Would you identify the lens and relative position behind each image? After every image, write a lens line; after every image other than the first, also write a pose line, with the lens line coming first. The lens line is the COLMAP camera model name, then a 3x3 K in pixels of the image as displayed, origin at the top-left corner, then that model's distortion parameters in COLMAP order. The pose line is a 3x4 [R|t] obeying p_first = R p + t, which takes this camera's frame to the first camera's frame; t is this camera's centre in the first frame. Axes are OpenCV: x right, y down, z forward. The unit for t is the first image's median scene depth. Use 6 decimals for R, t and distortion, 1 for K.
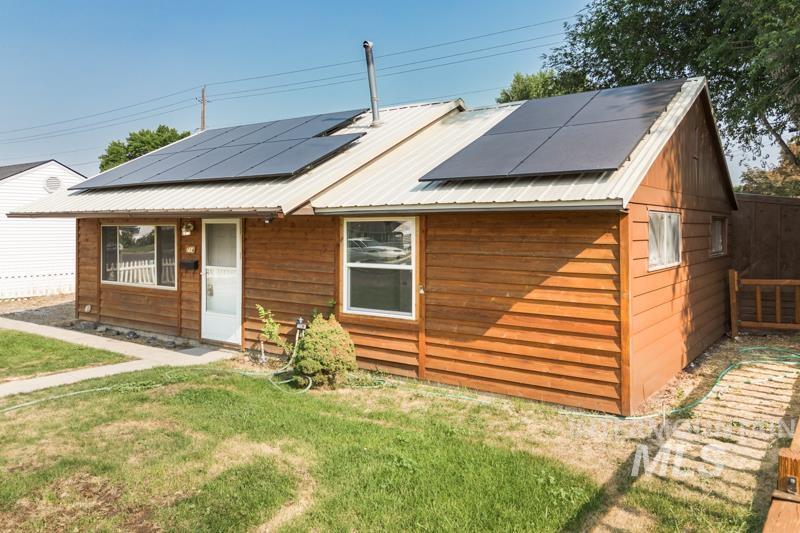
lens RADIAL K [[617.0, 0, 400.0], [0, 617.0, 229.7], [0, 0, 1]] dist [0.050468, -0.054365]
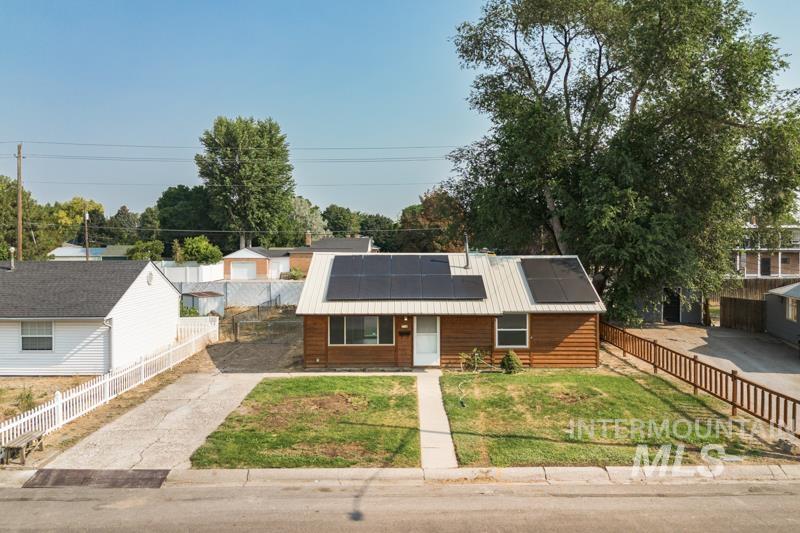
lens RADIAL K [[617.0, 0, 400.0], [0, 617.0, 229.7], [0, 0, 1]] dist [0.050468, -0.054365]
pose [[0.815467, 0.002466, 0.578798, -1.758130], [0.006952, 0.999877, -0.014054, -0.304427], [-0.578761, 0.015484, 0.815350, -0.856026]]
